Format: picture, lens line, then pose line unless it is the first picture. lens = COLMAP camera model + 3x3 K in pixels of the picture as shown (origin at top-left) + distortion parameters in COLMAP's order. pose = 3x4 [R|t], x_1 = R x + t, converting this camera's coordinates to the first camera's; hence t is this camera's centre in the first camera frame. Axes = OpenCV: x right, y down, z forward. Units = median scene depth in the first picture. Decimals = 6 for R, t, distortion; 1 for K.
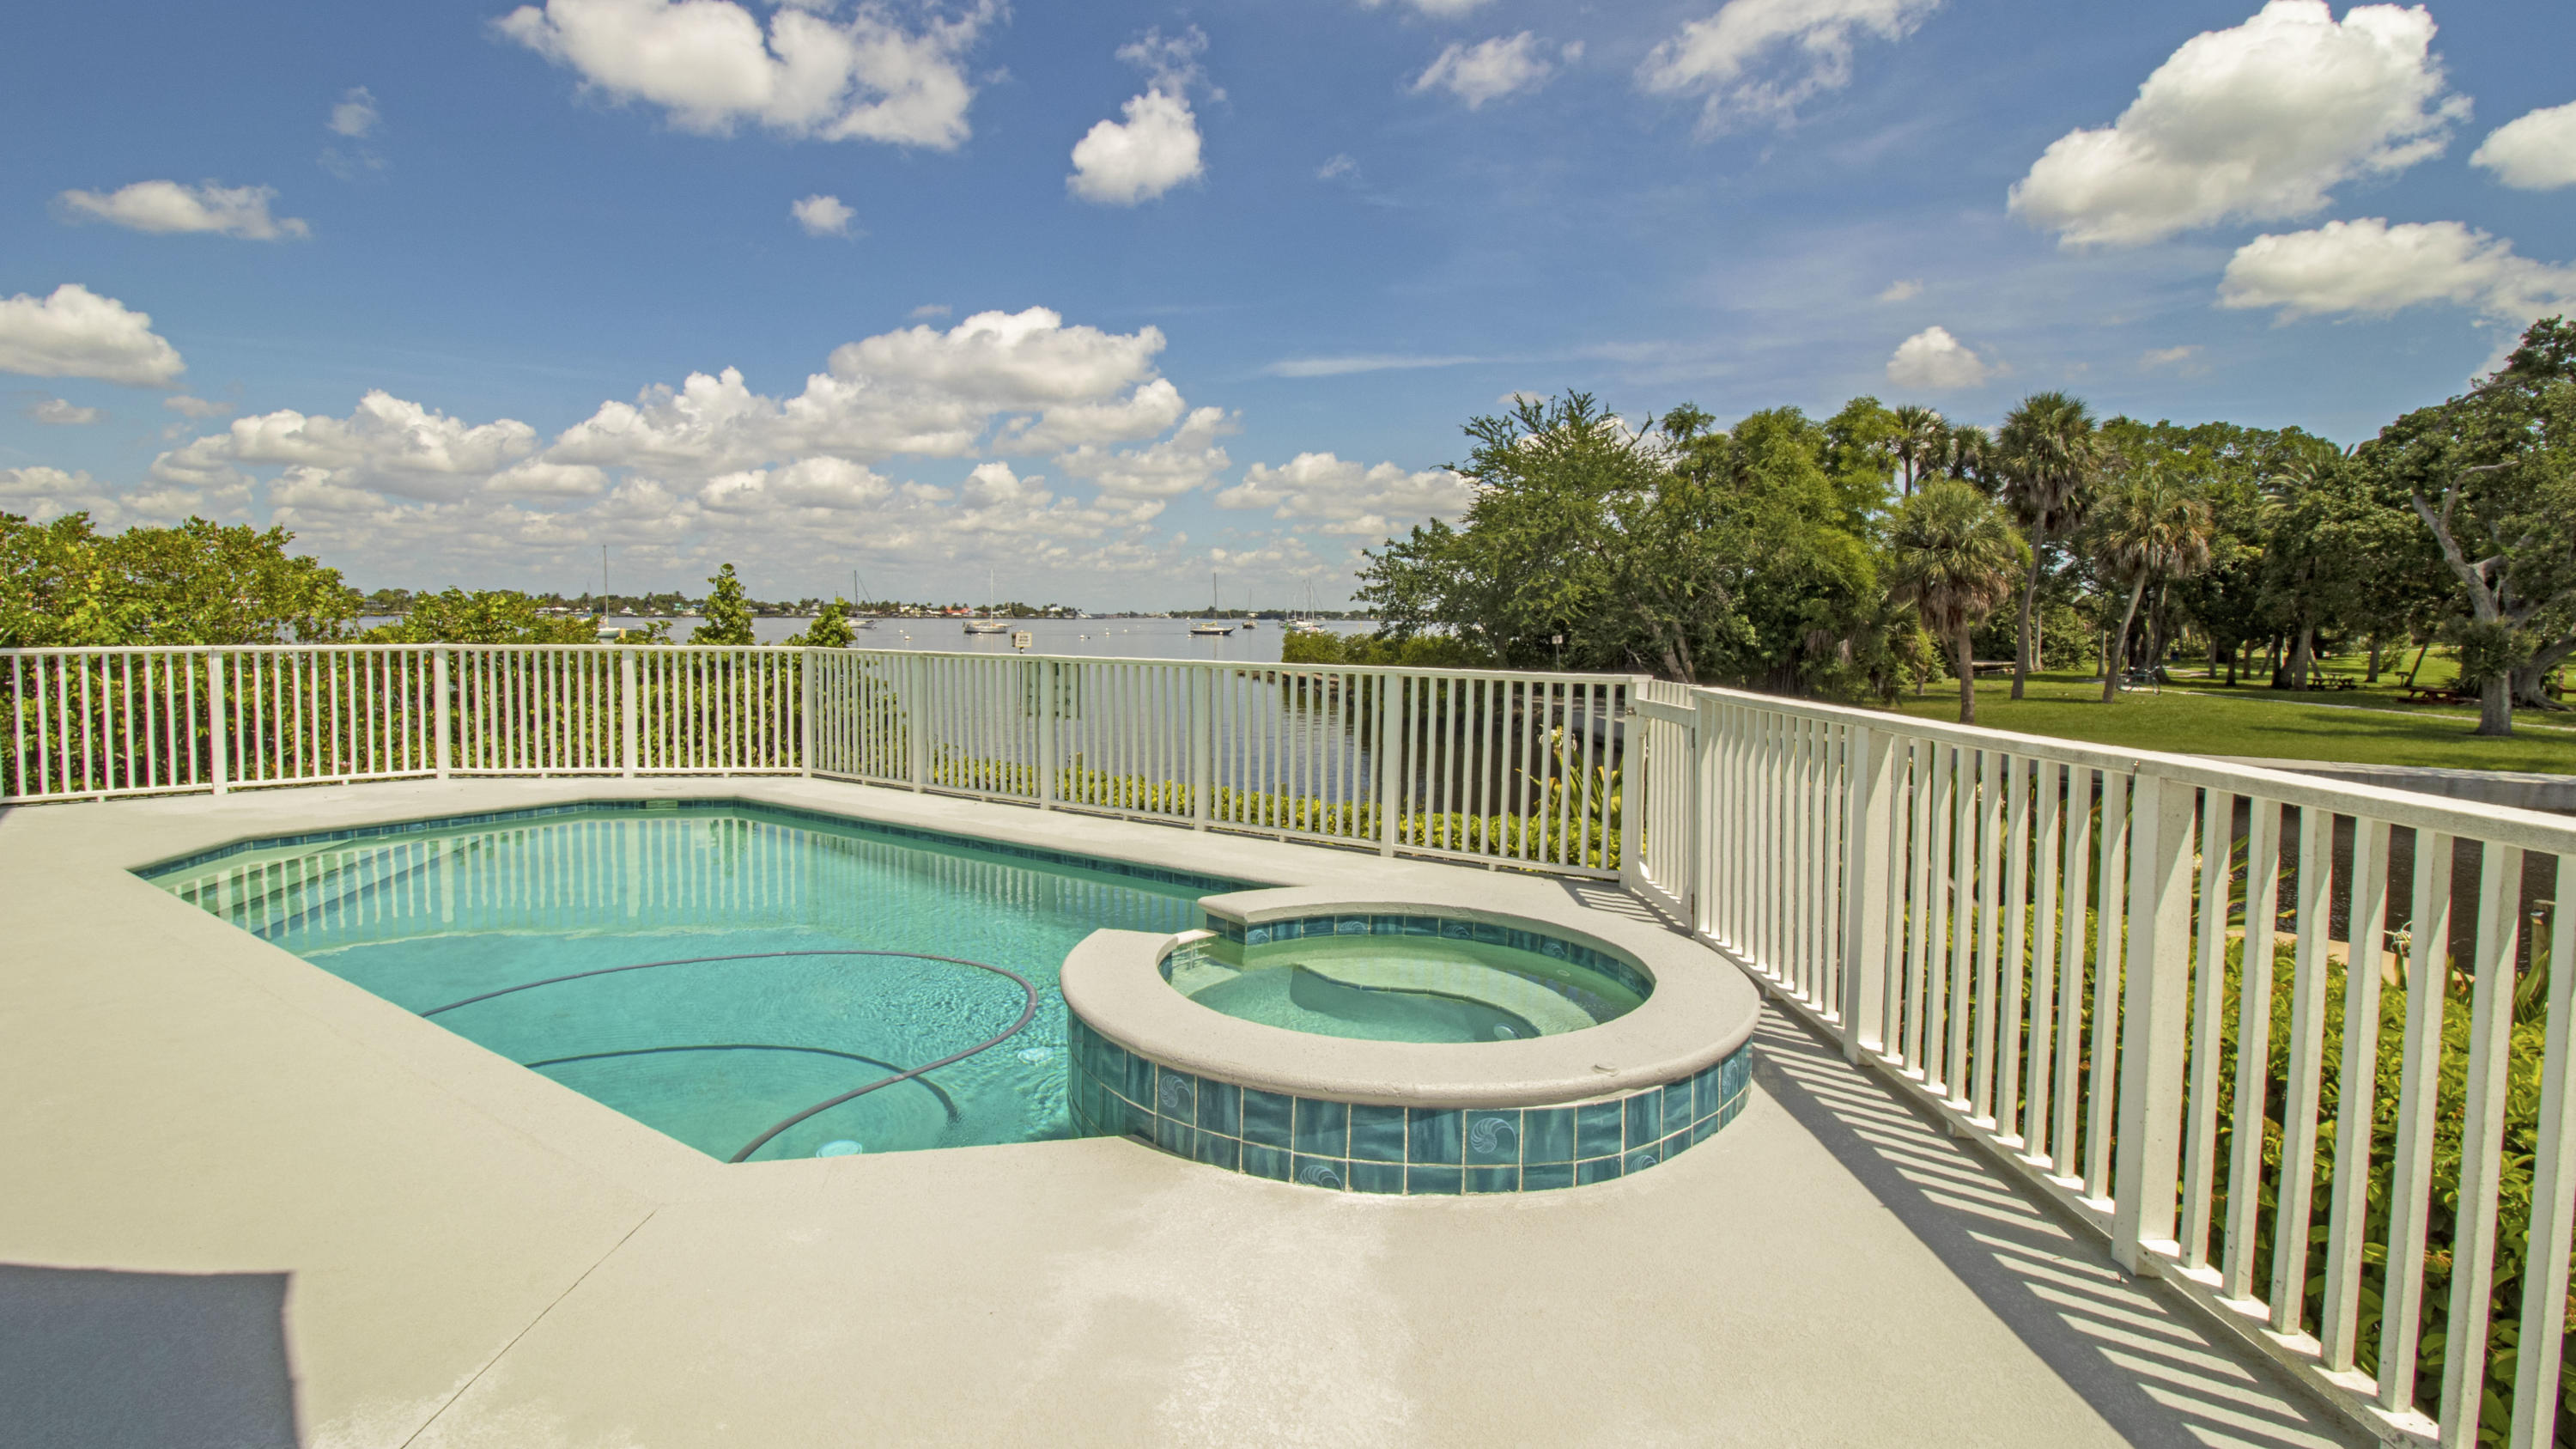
lens RADIAL K [[1229.9, 0, 1282.5], [0, 1229.9, 683.8], [0, 0, 1]] dist [-0.002114, -0.012424]
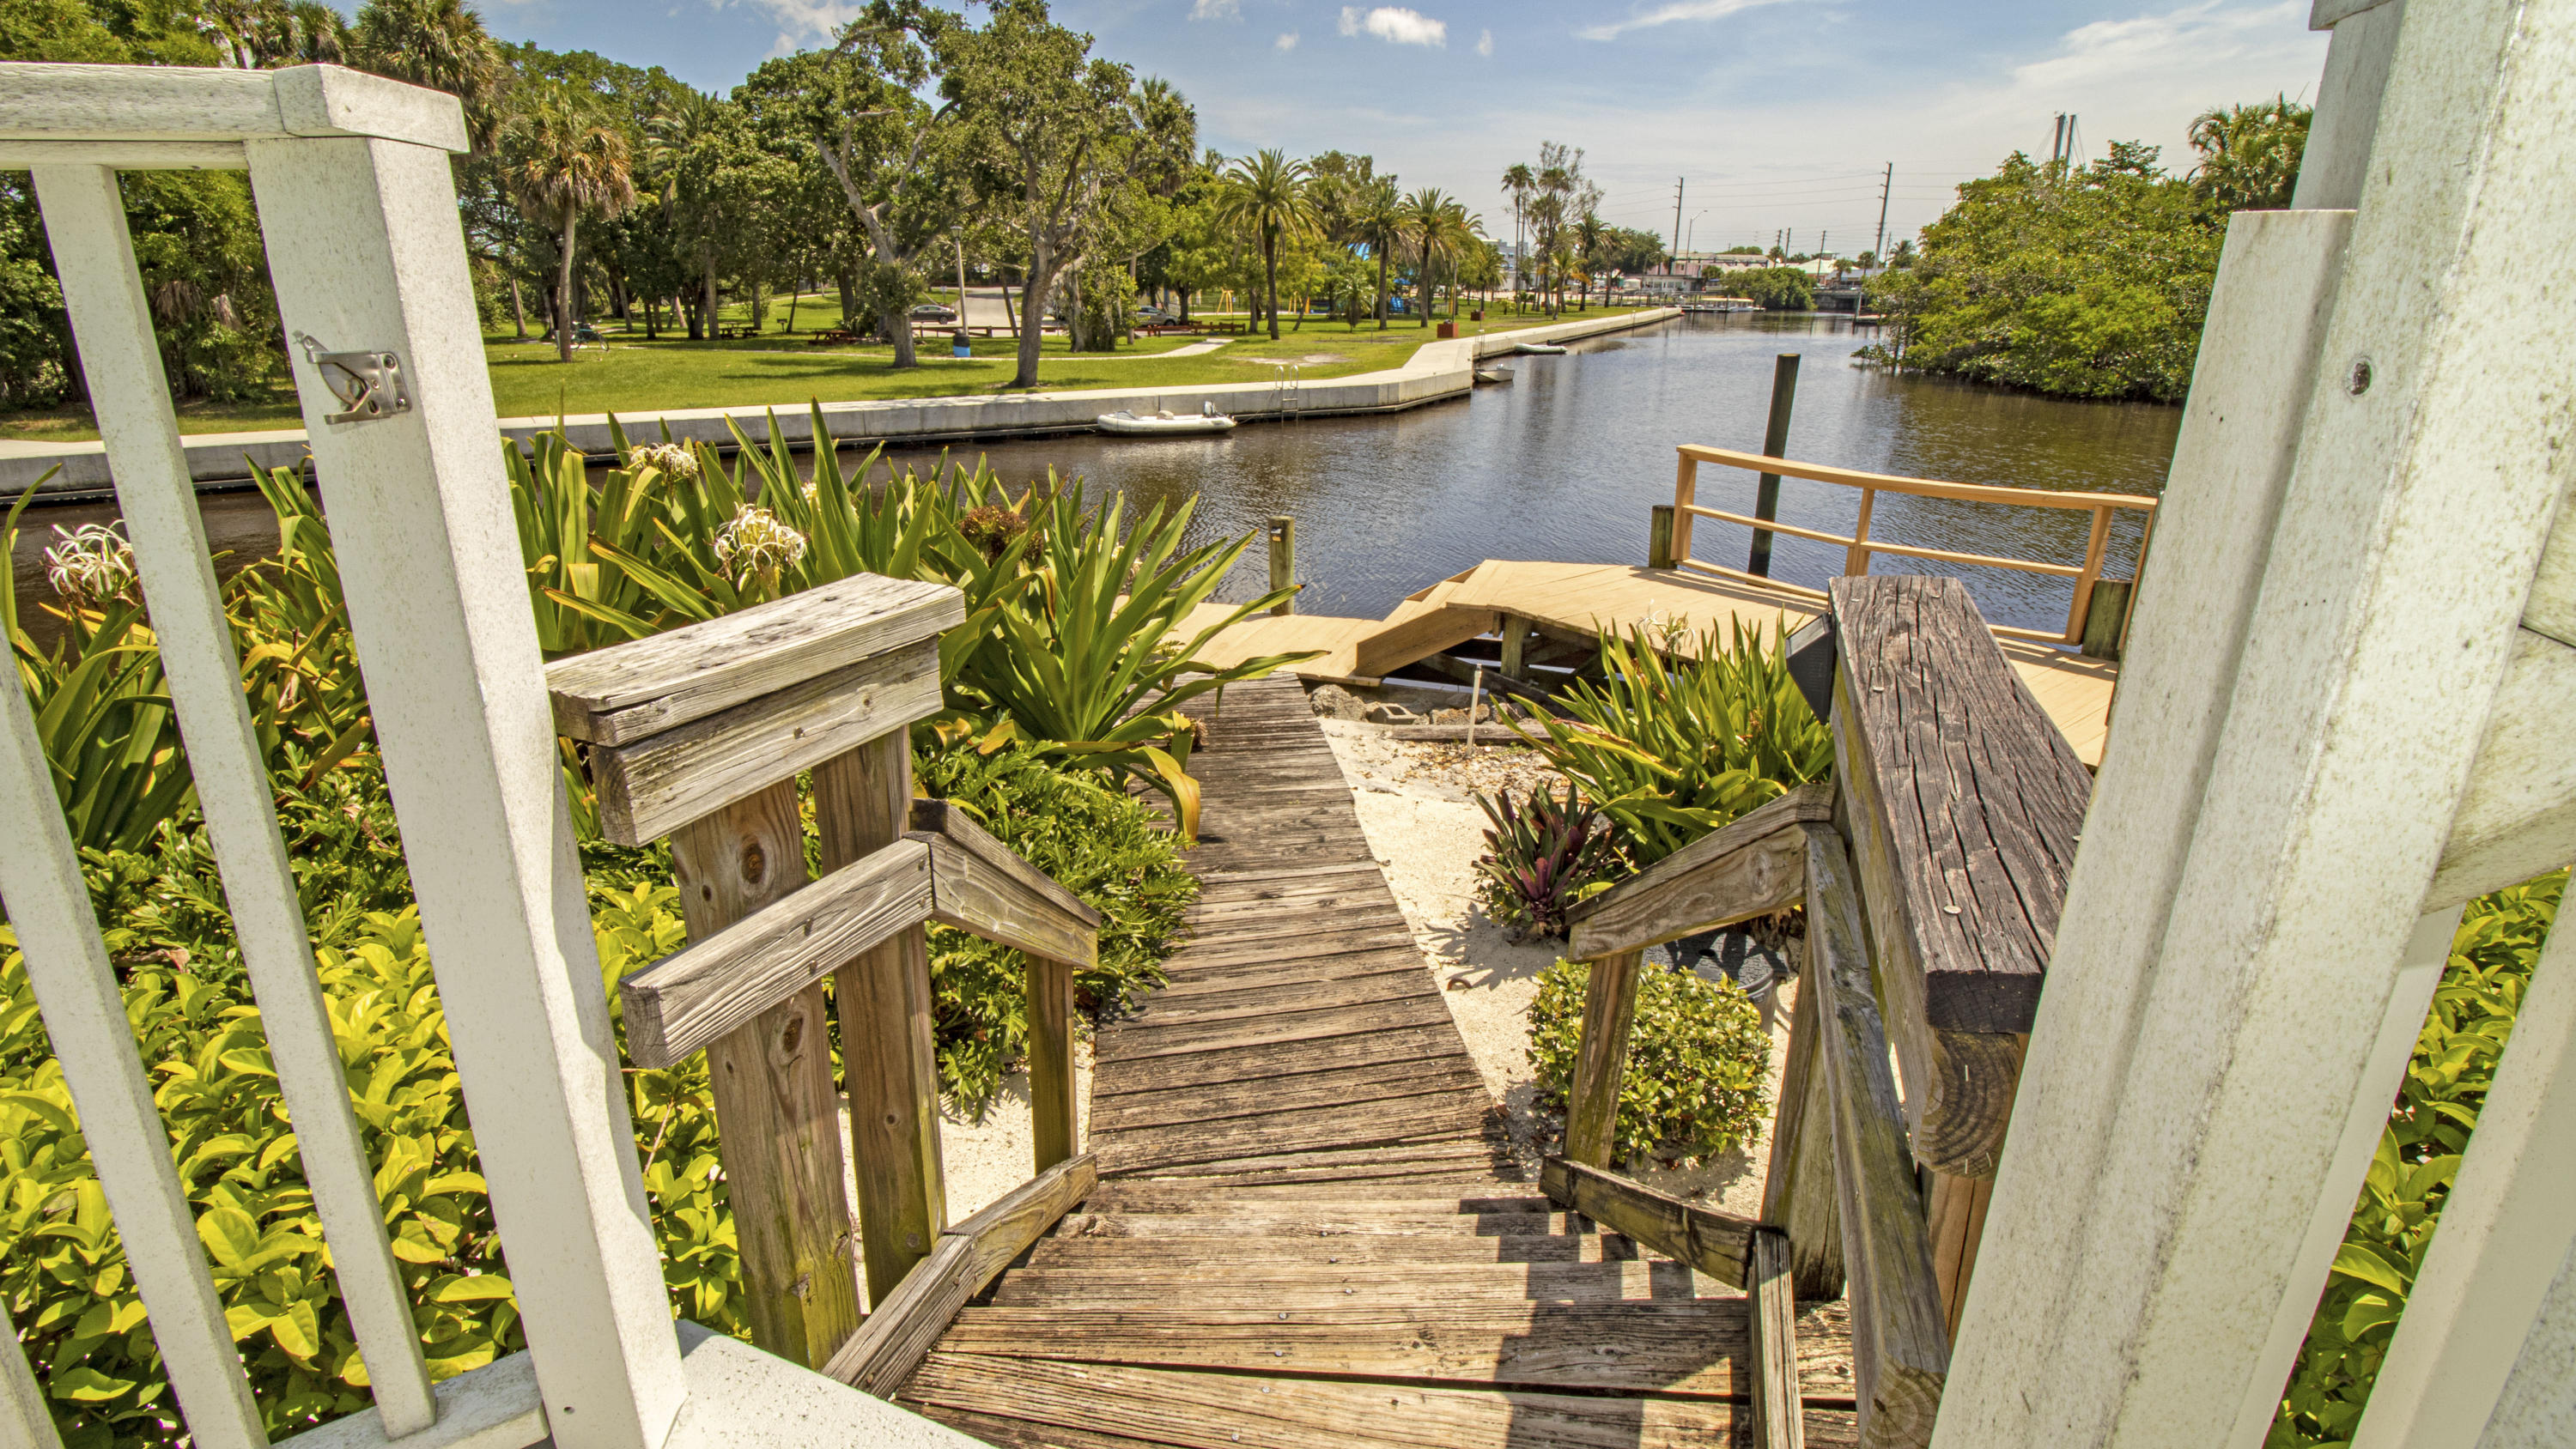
lens RADIAL K [[1202.4, 0, 1290.3], [0, 1202.4, 697.9], [0, 0, 1]] dist [0.001930, -0.012337]
pose [[0.399479, -0.305376, 0.864385, 0.036276], [0.051621, 0.948885, 0.311372, 0.002515], [-0.915288, -0.079766, 0.394824, 0.136176]]
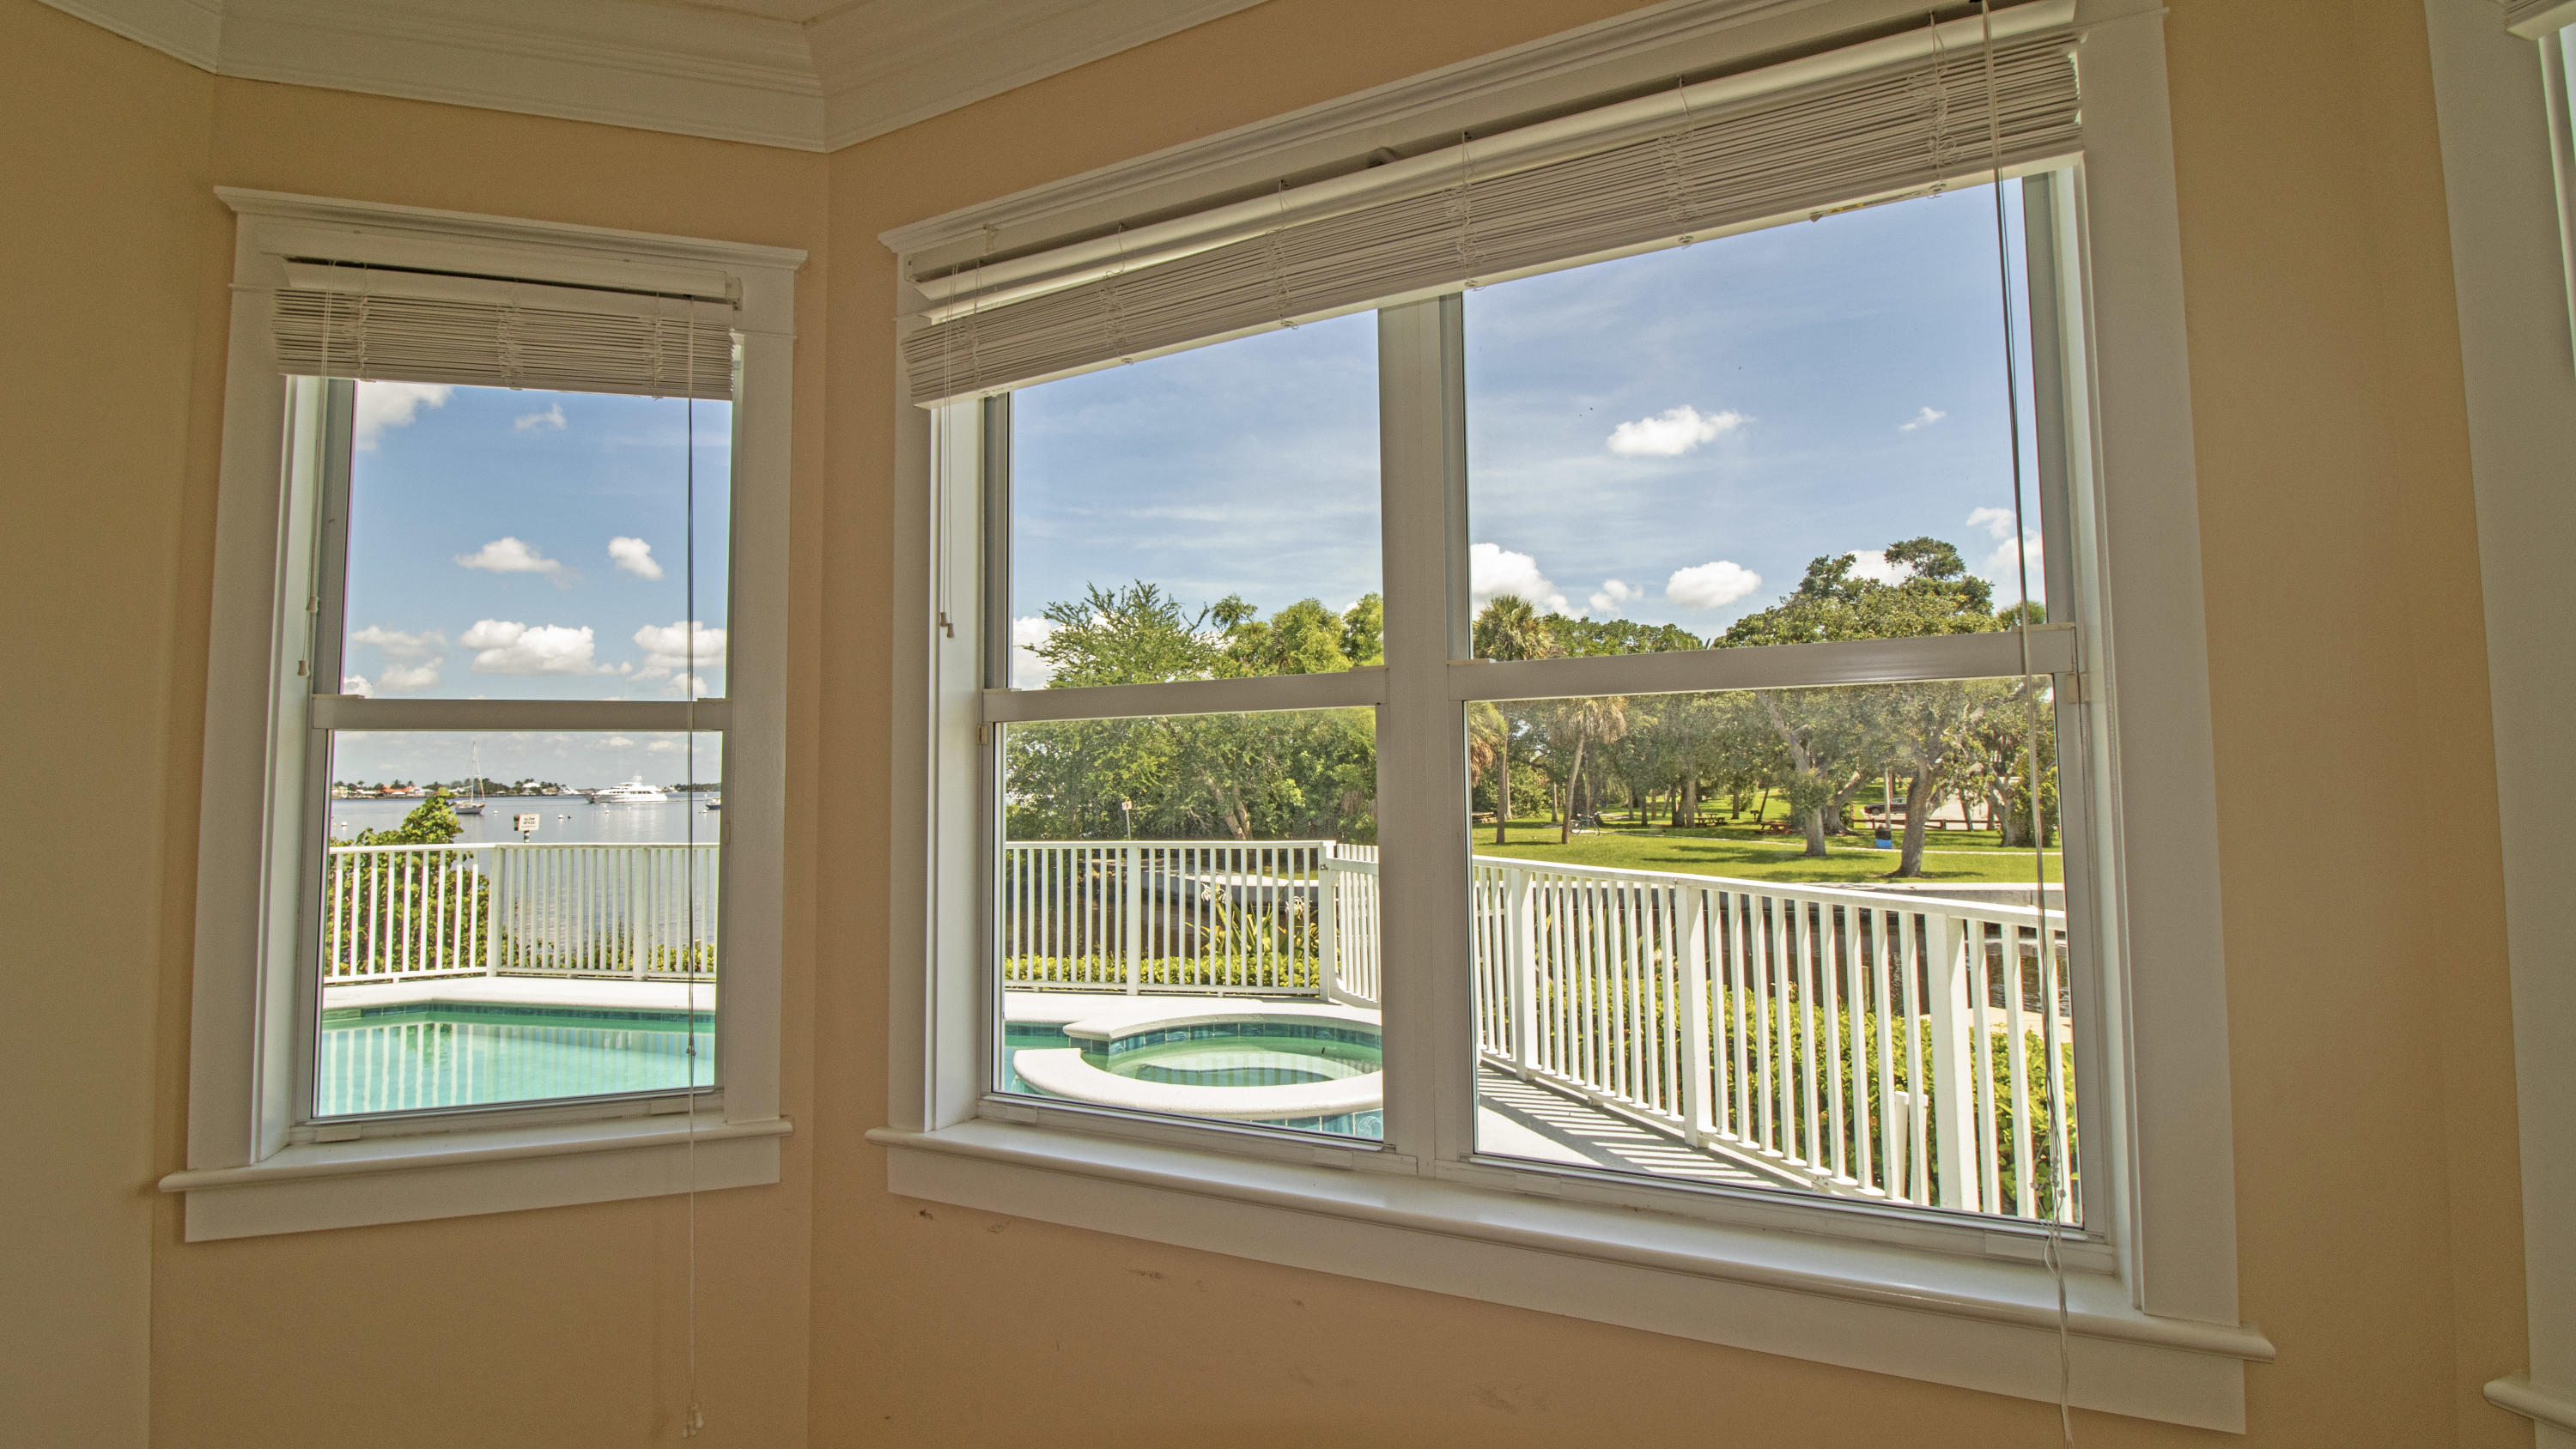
lens RADIAL K [[1202.4, 0, 1290.3], [0, 1202.4, 697.9], [0, 0, 1]] dist [0.001930, -0.012337]
pose [[0.928629, 0.003467, 0.370992, -0.038476], [0.042616, 0.992341, -0.115946, -0.001710], [-0.368553, 0.123481, 0.921369, -0.038077]]
